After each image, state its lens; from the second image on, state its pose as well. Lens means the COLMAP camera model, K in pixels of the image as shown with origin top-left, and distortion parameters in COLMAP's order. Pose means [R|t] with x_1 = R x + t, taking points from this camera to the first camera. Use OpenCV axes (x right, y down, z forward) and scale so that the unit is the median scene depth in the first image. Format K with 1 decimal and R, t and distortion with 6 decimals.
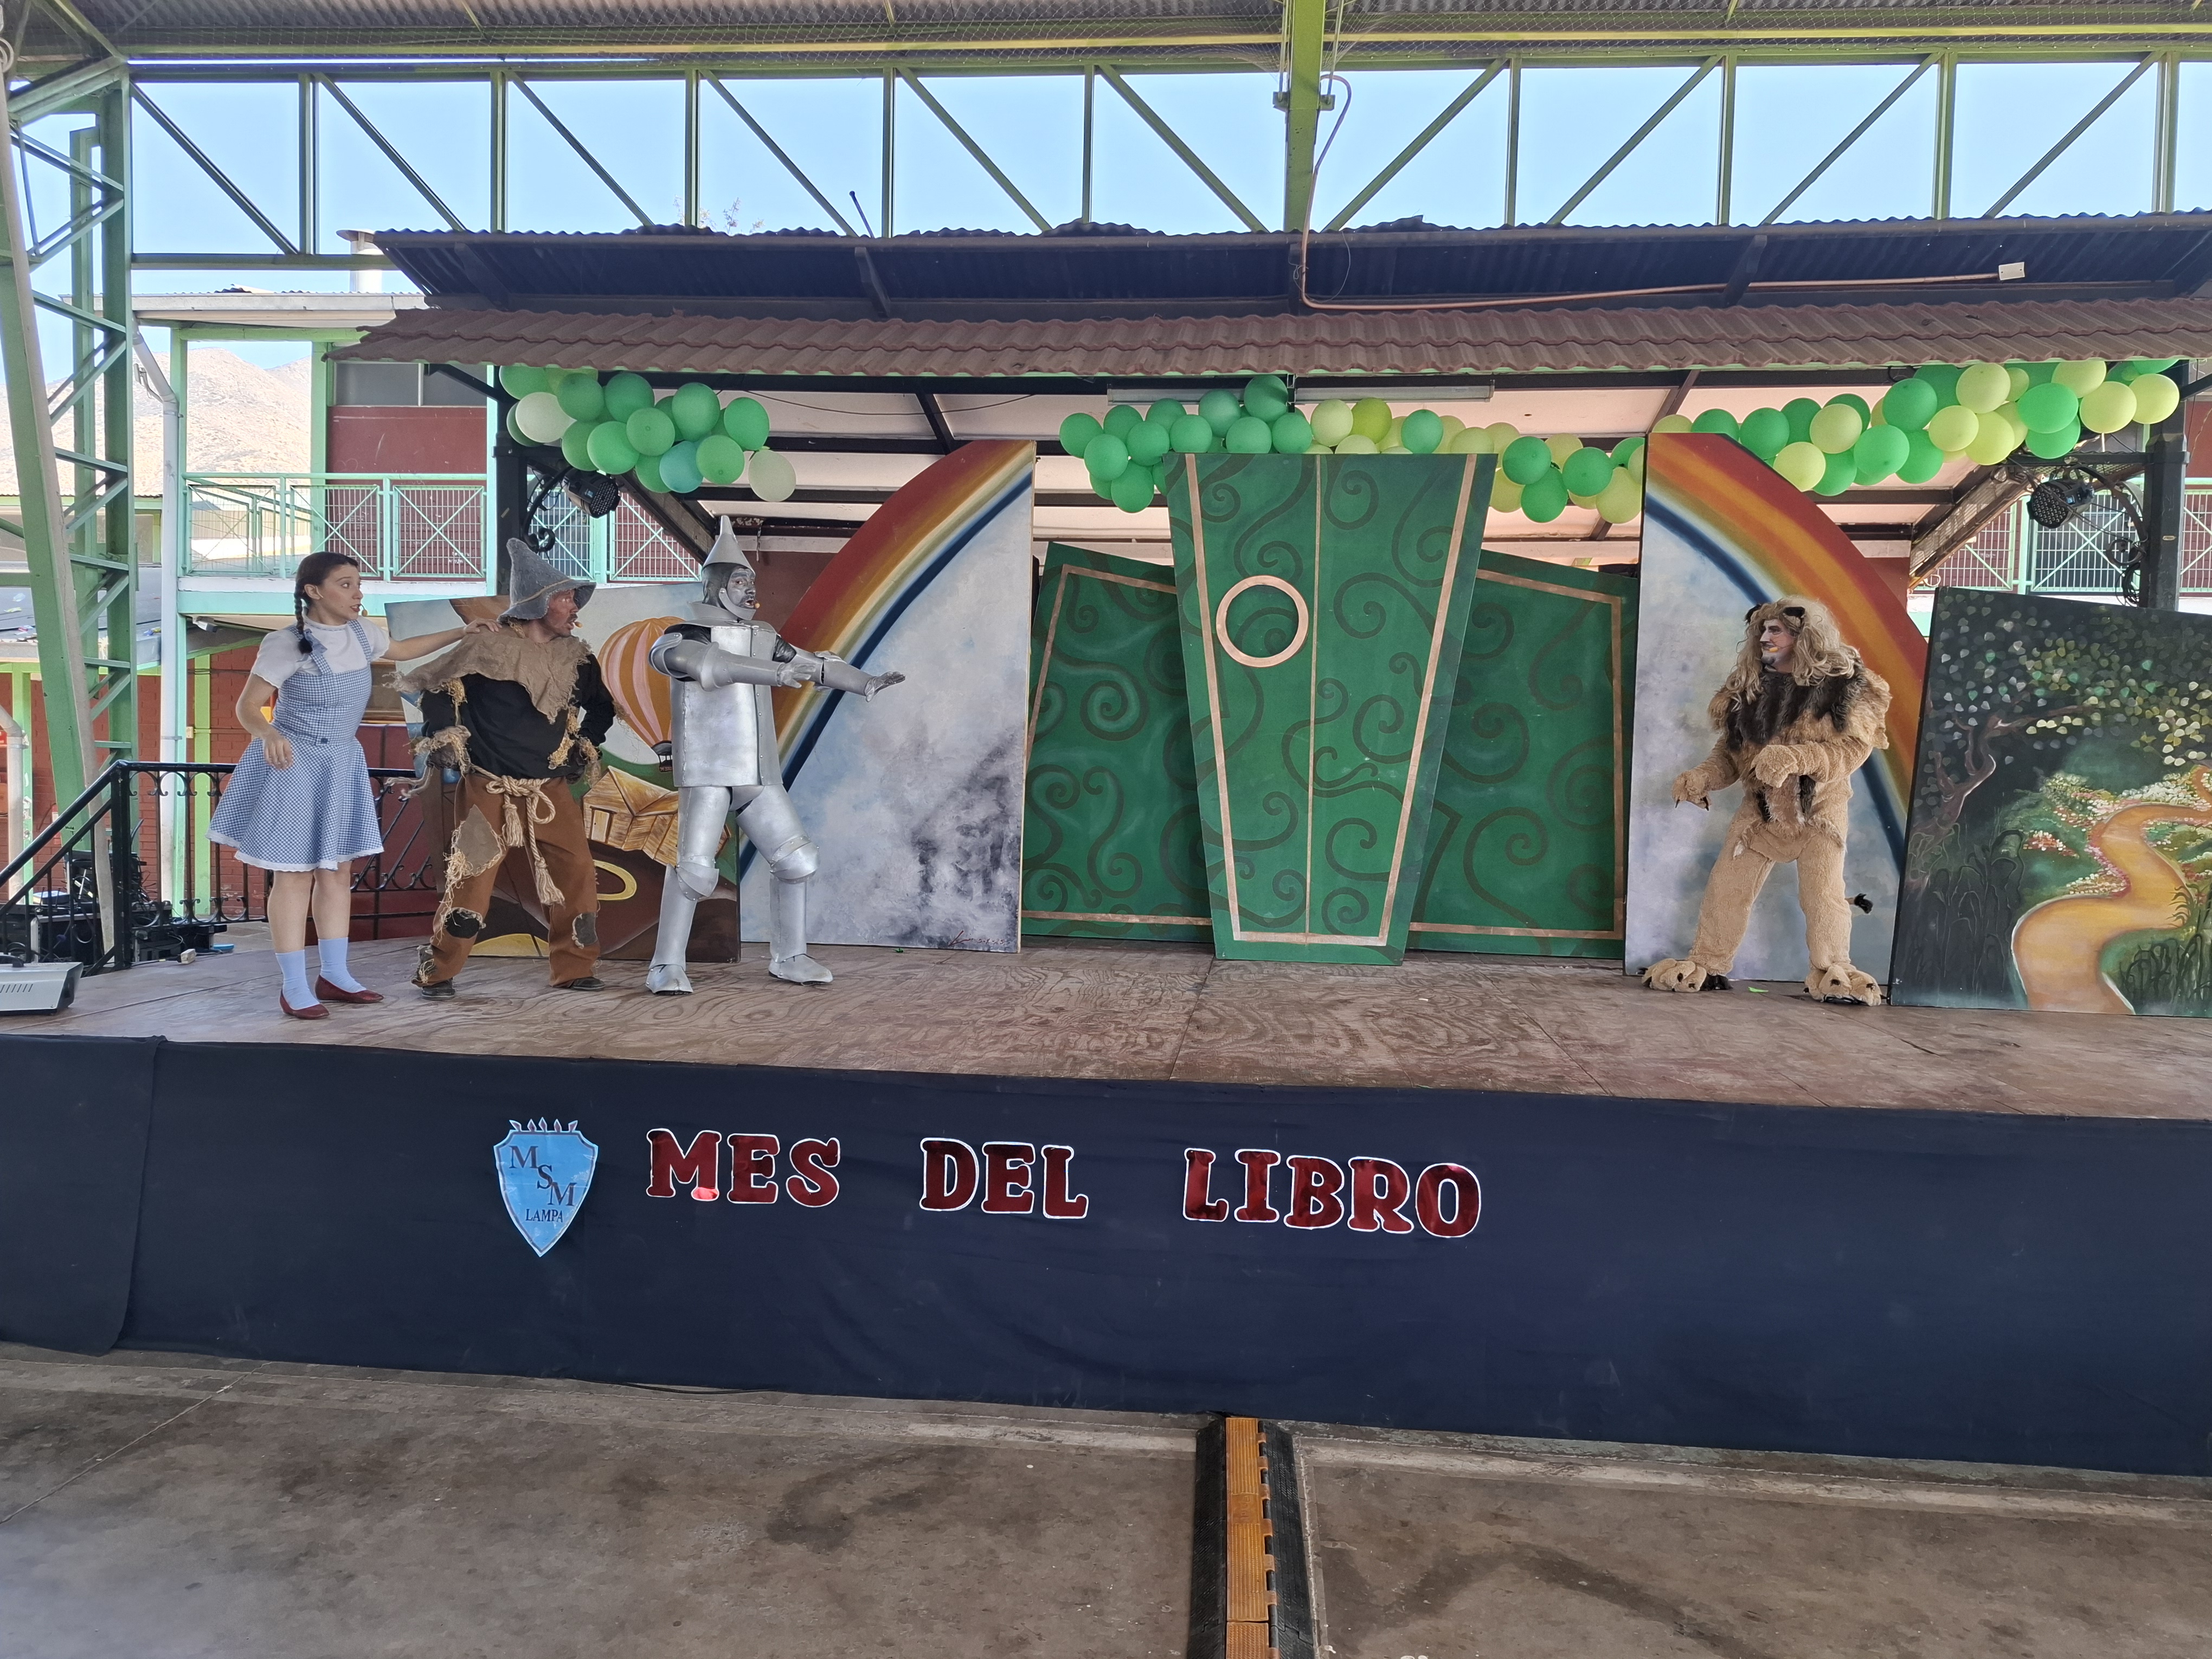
lens RADIAL K [[1559.3, 0, 1120.4], [0, 1559.3, 853.7], [0, 0, 1]] dist [0.095721, -0.115128]
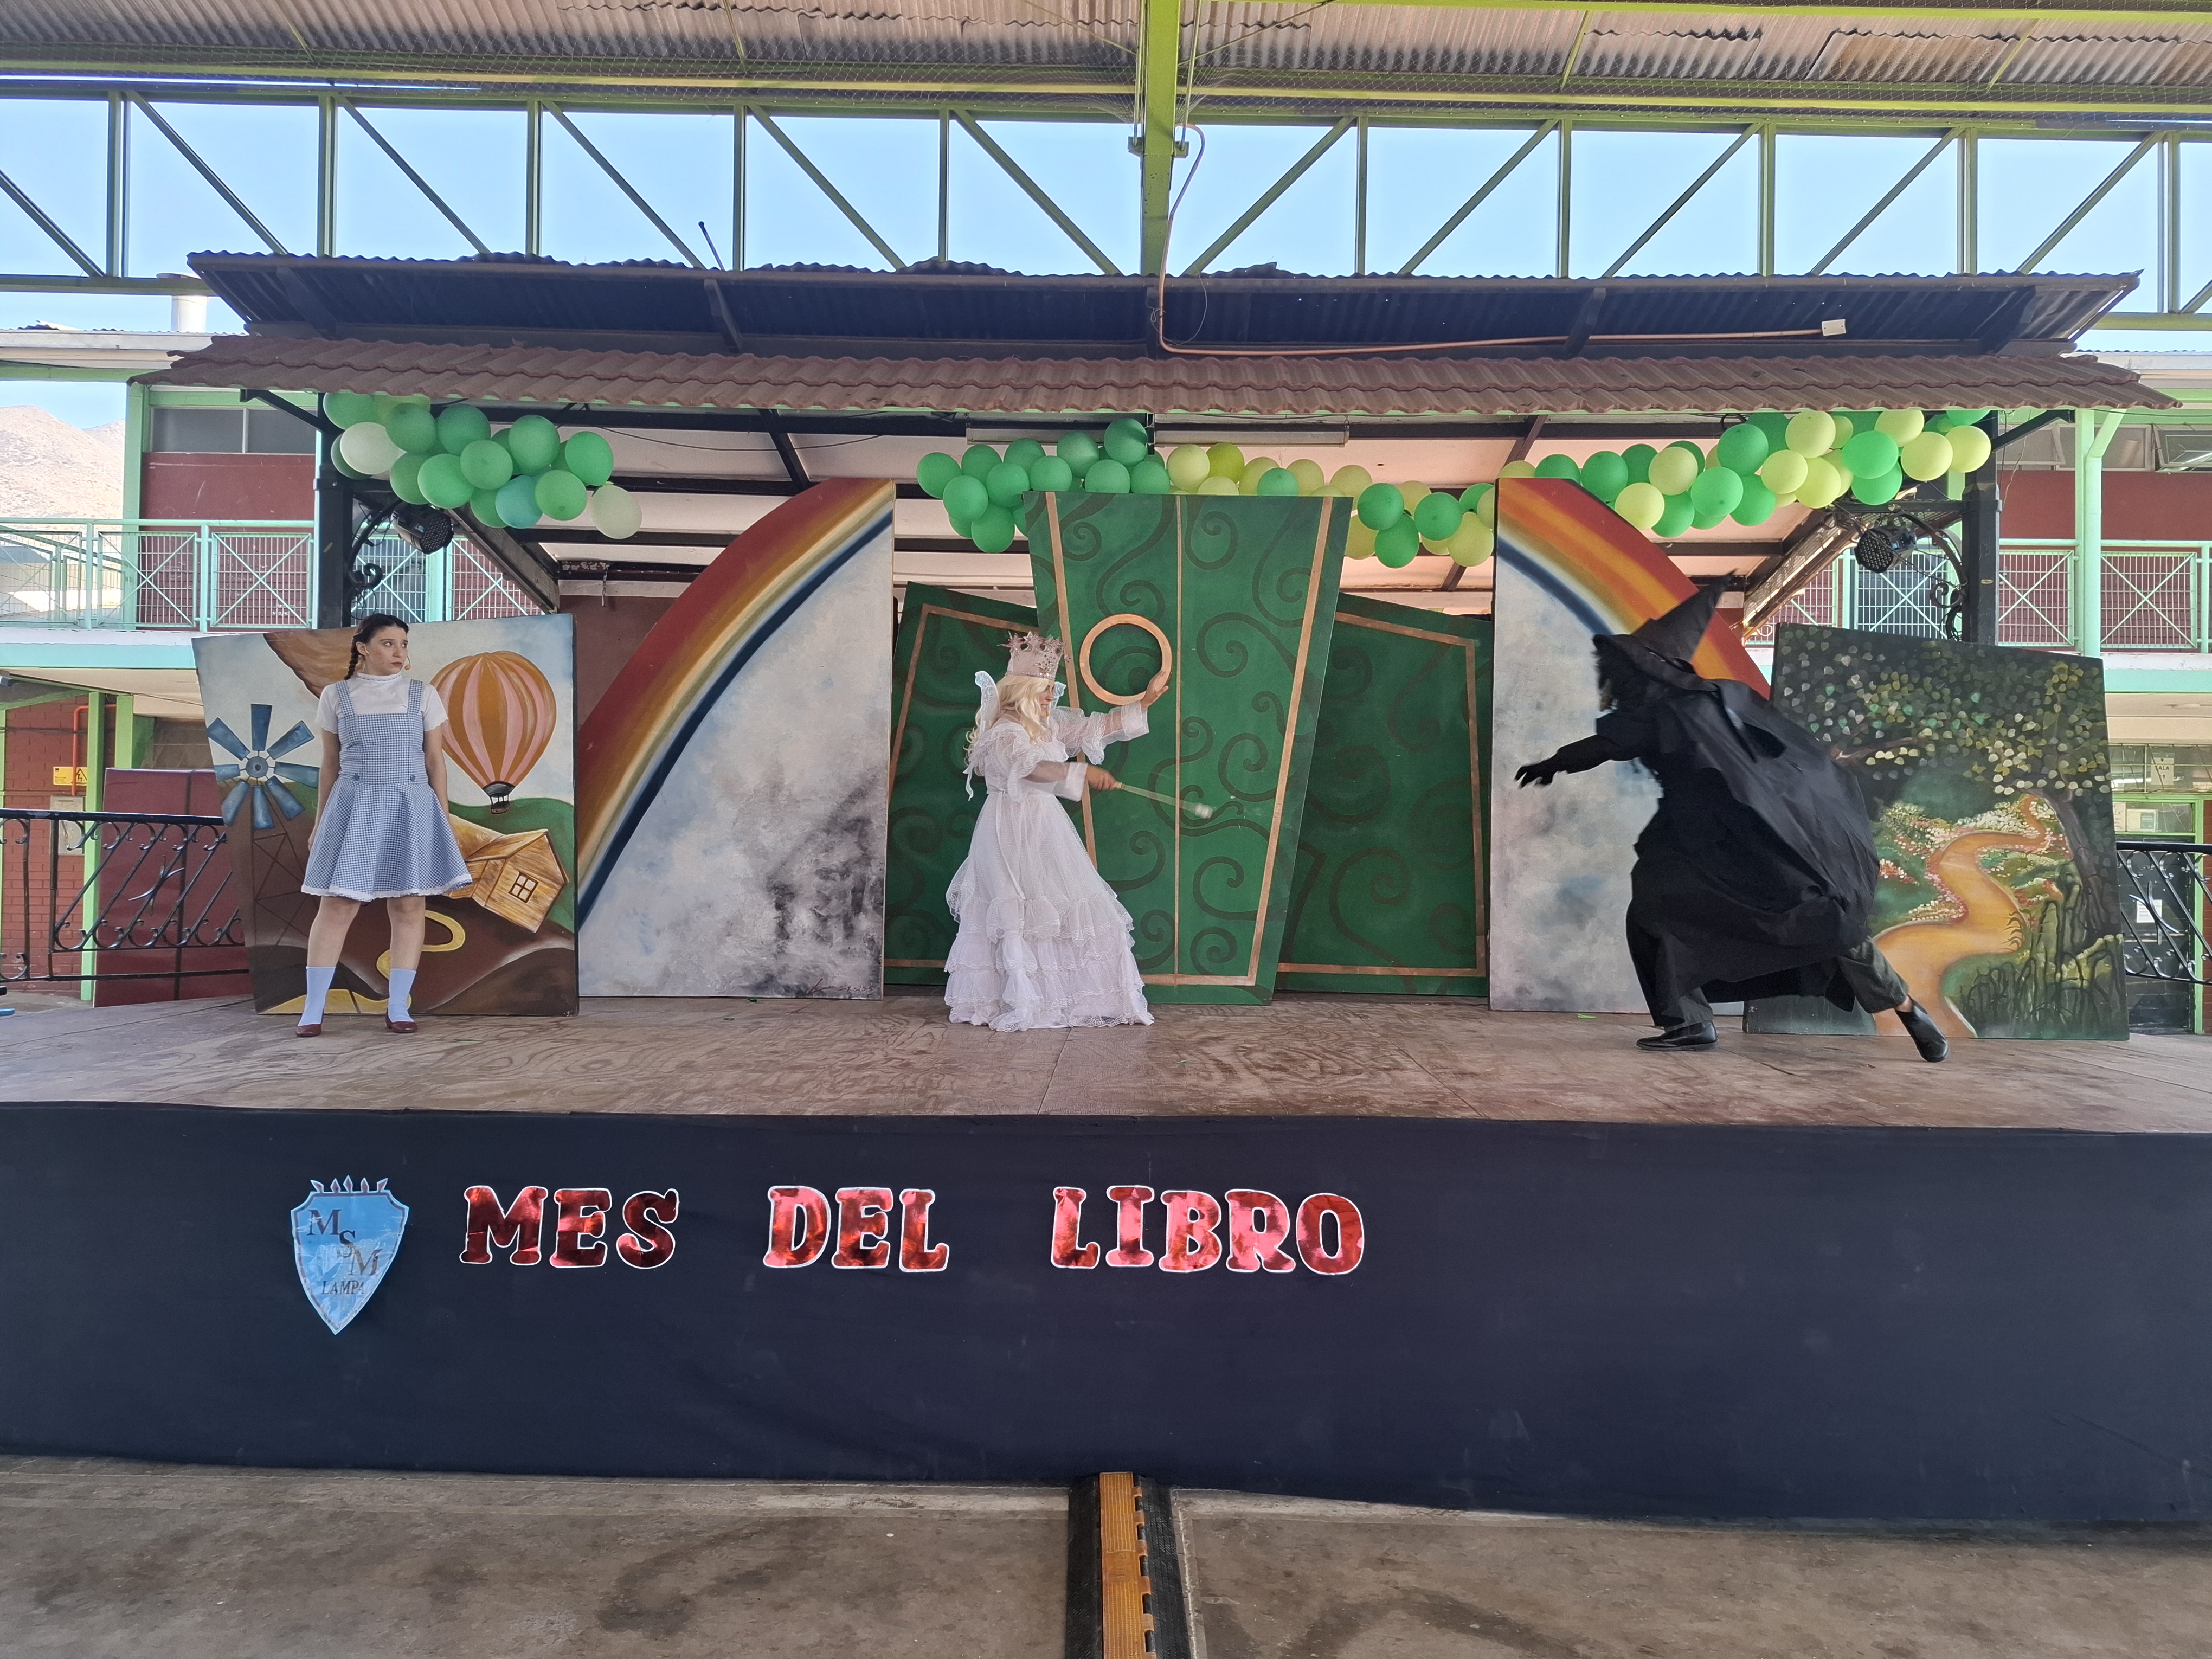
lens RADIAL K [[1559.6, 0, 1124.8], [0, 1559.6, 837.1], [0, 0, 1]] dist [0.108240, -0.140481]
pose [[0.995931, -0.008880, 0.089682, 0.000158], [0.013503, 0.998604, -0.051075, 0.015070], [-0.089104, 0.052078, 0.994660, 0.020214]]
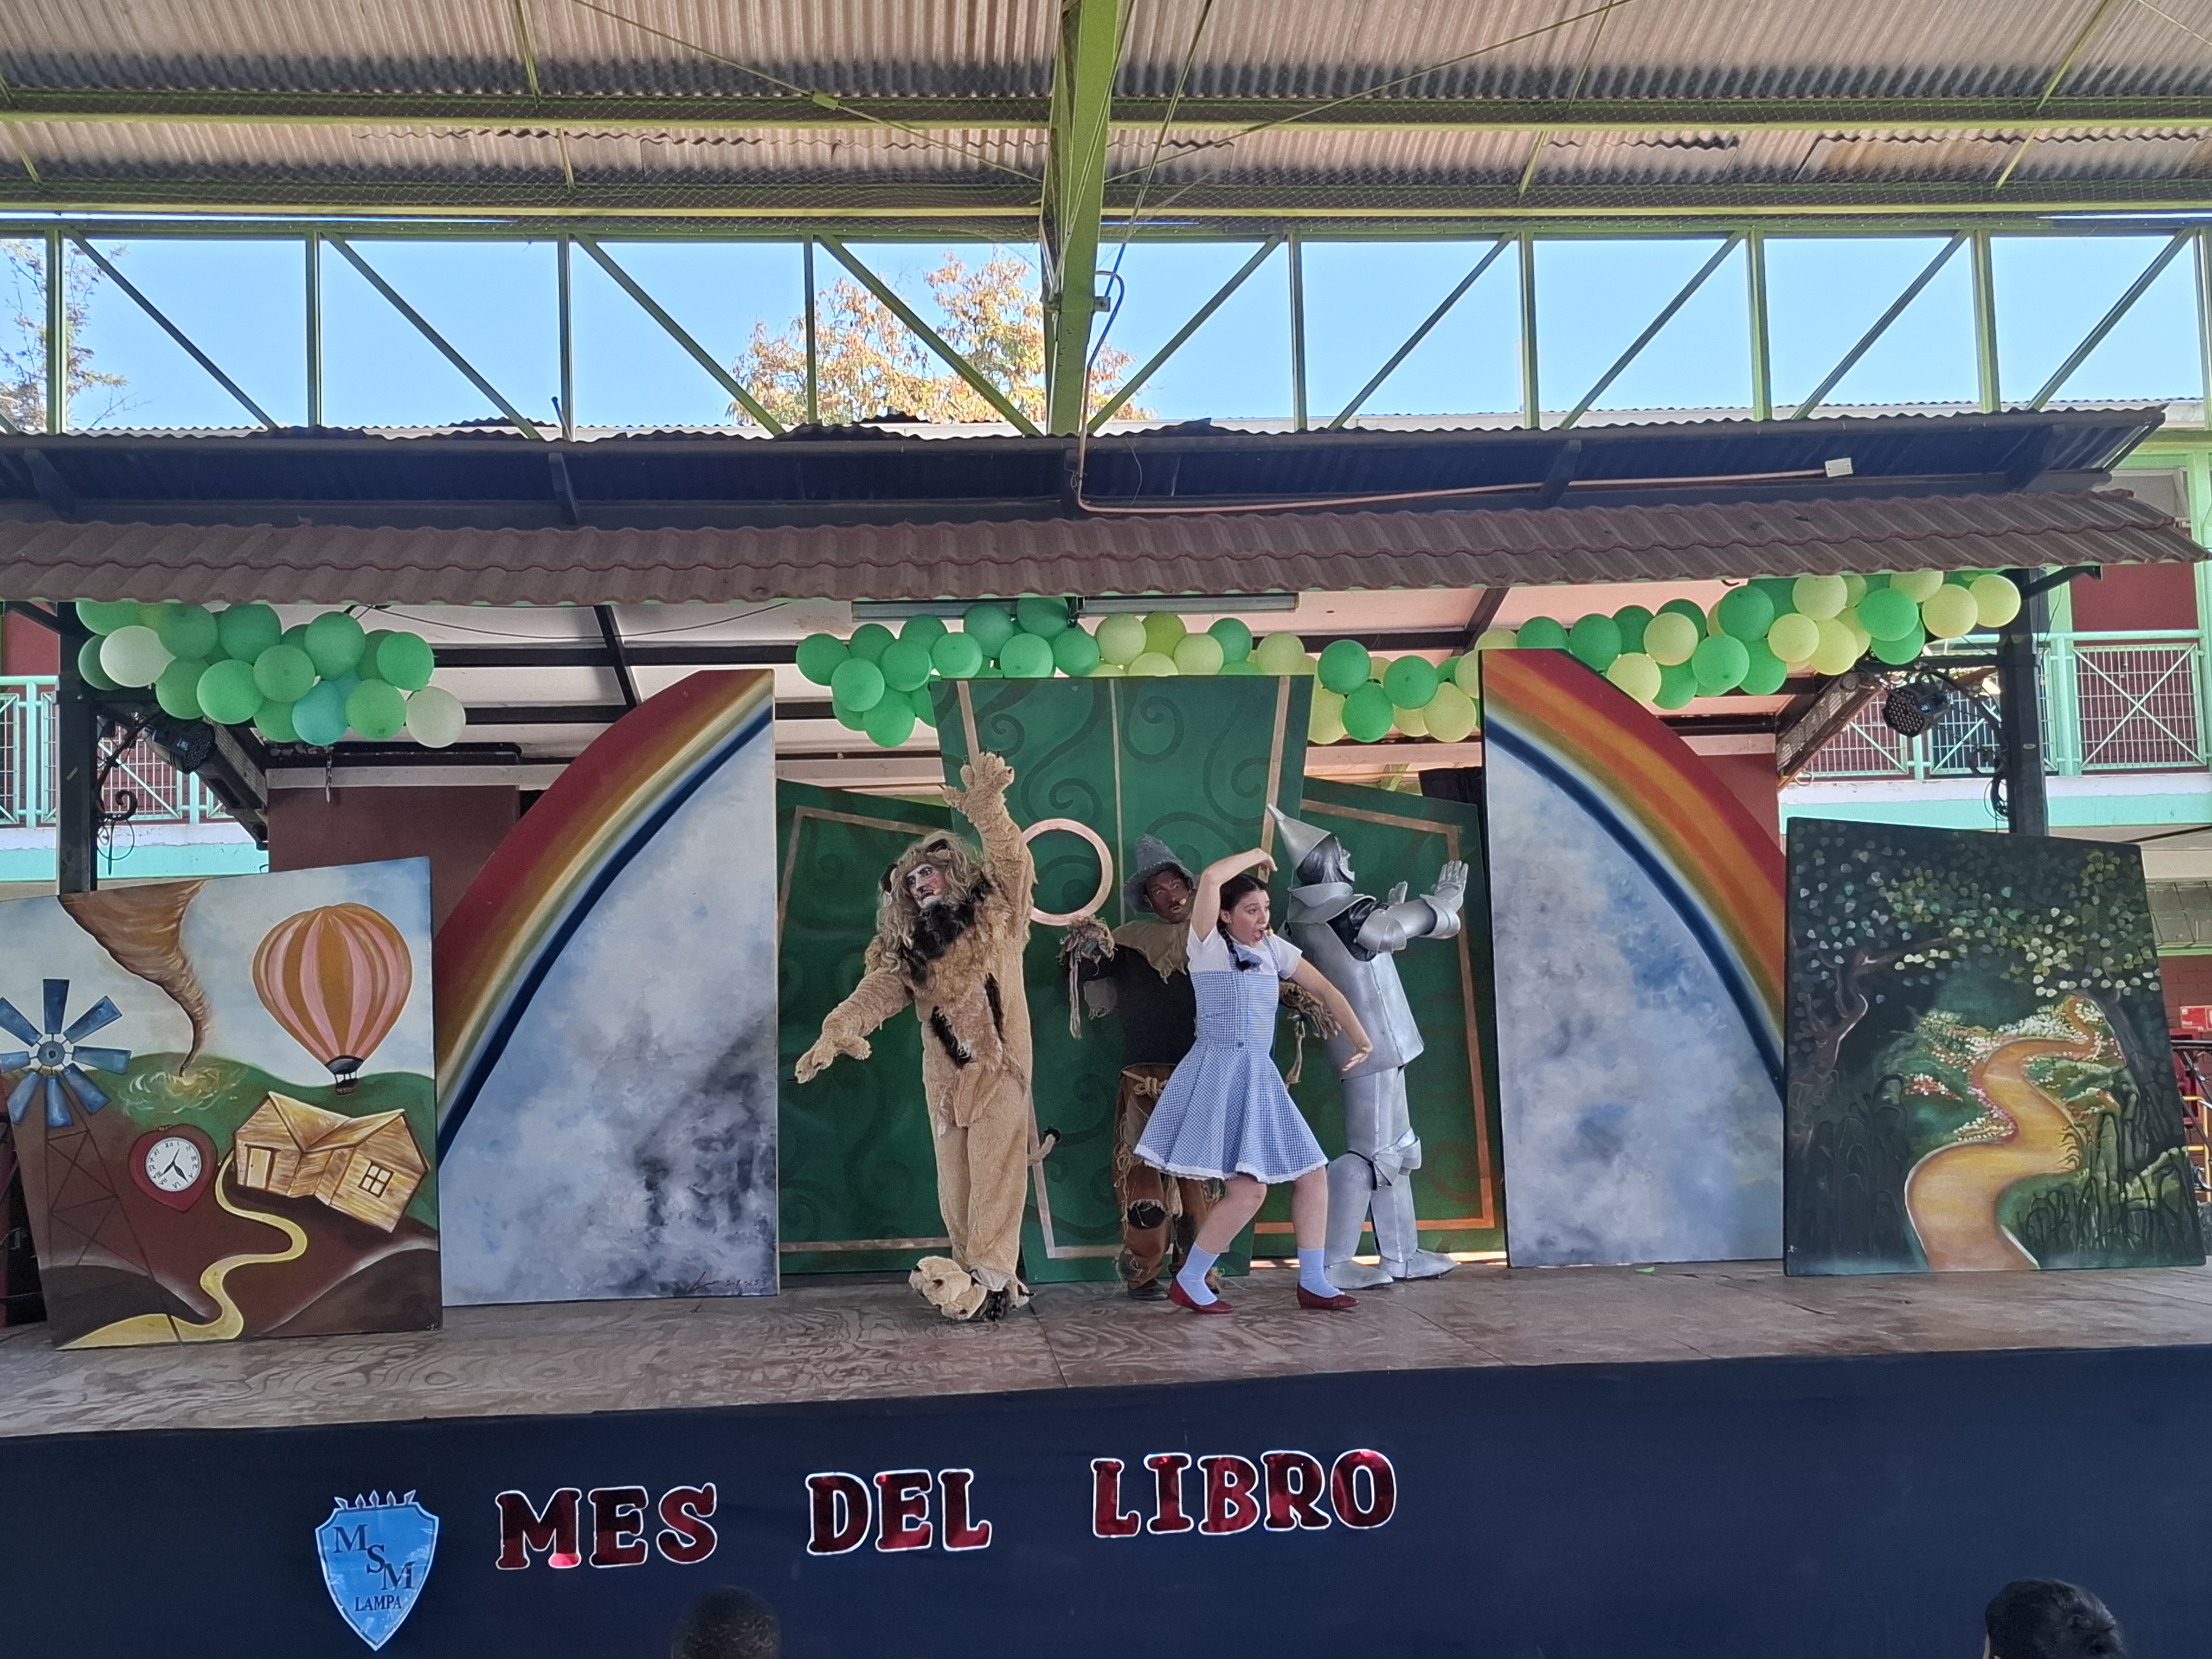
lens RADIAL K [[2468.2, 0, 1086.0], [0, 2468.2, 856.8], [0, 0, 1]] dist [0.104684, -0.067527]
pose [[0.985098, -0.041689, 0.166864, -0.120925], [0.062250, 0.990826, -0.119954, 0.003891], [-0.160333, 0.128553, 0.978656, -0.319397]]
